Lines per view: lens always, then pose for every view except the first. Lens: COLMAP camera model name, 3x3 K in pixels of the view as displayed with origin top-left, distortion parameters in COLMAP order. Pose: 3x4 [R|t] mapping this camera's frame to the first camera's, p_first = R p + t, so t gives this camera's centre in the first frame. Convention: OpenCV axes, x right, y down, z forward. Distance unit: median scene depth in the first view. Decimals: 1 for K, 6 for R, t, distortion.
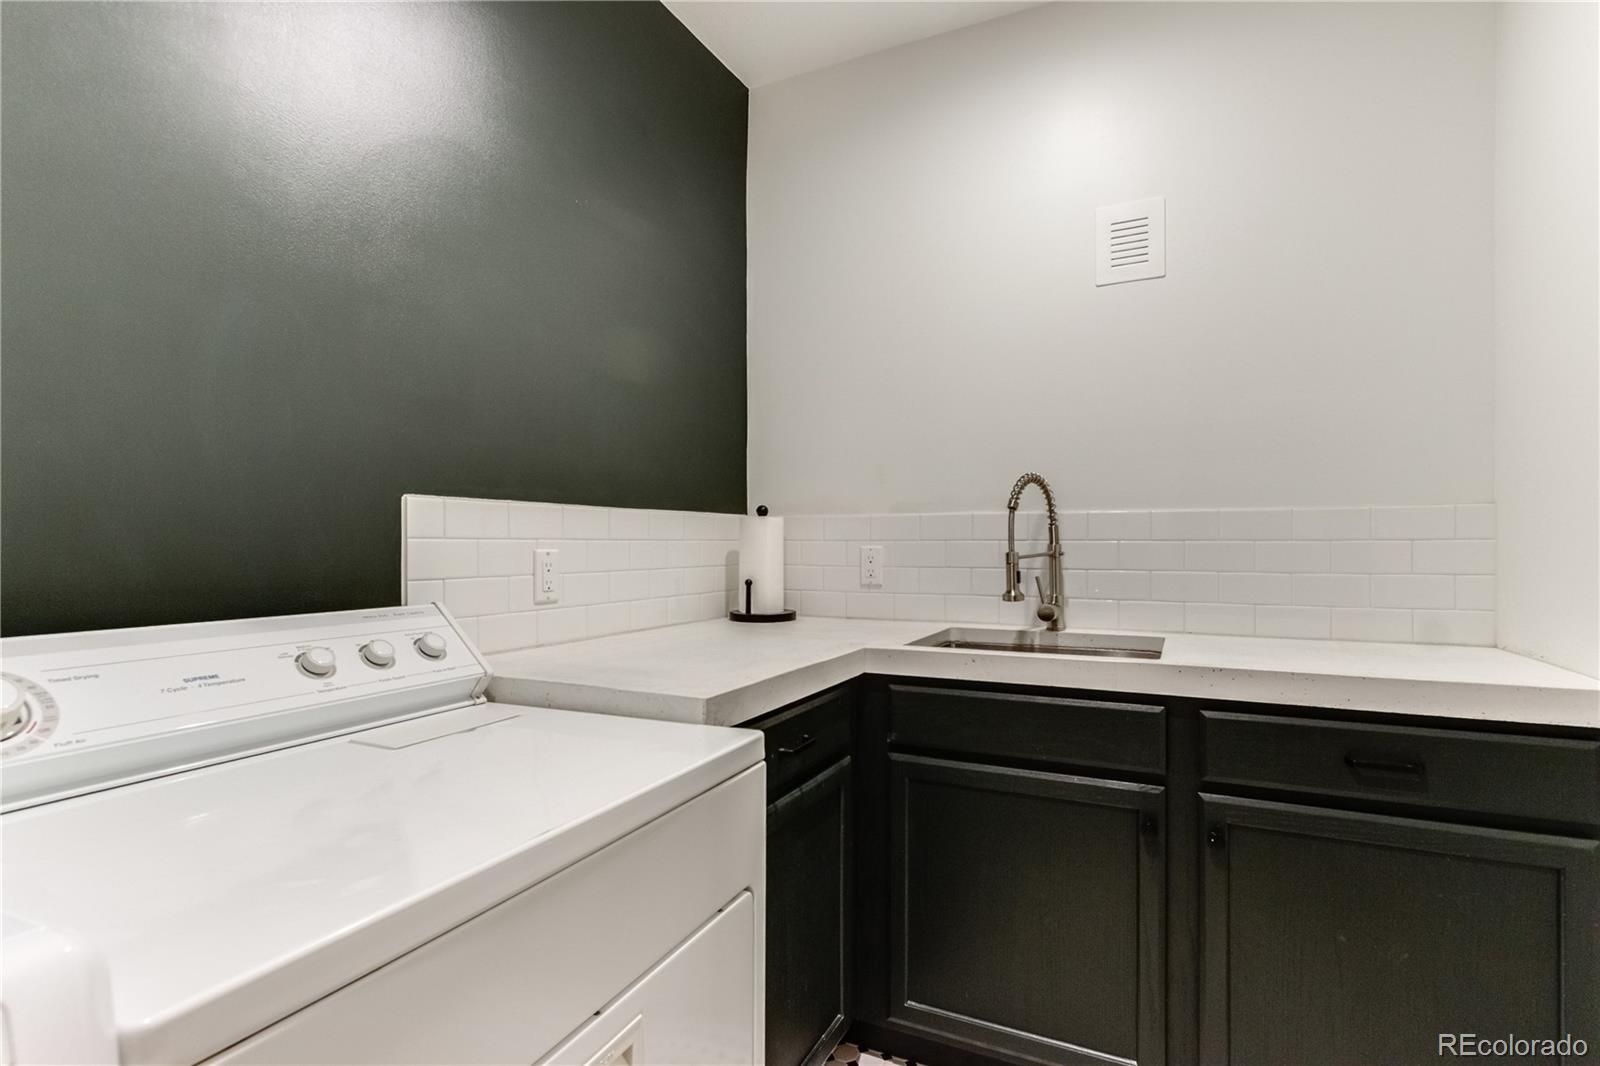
lens RADIAL K [[762.2, 0, 814.6], [0, 762.2, 543.1], [0, 0, 1]] dist [0.003214, 0.000310]
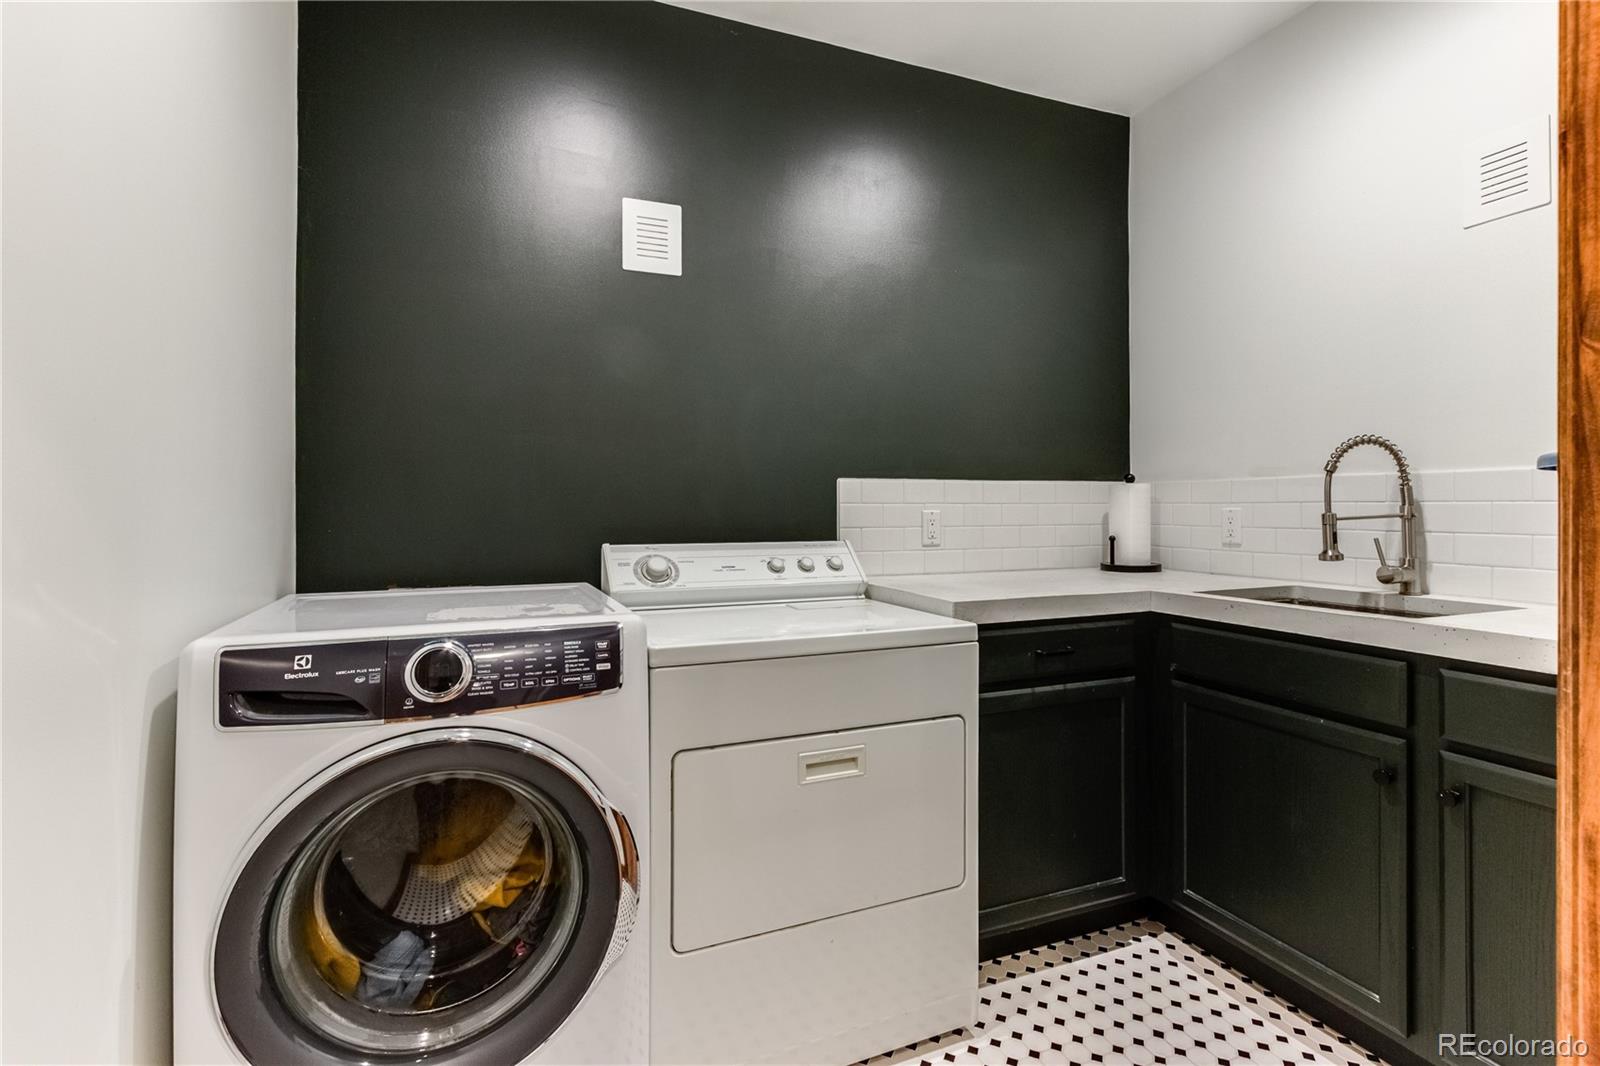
lens RADIAL K [[732.7, 0, 821.6], [0, 732.7, 511.9], [0, 0, 1]] dist [-0.000250, -0.000956]
pose [[0.746011, 0.002146, -0.665930, 0.407542], [0.002868, 0.999975, 0.006435, 0.001332], [0.665928, -0.006710, 0.745986, -0.204734]]
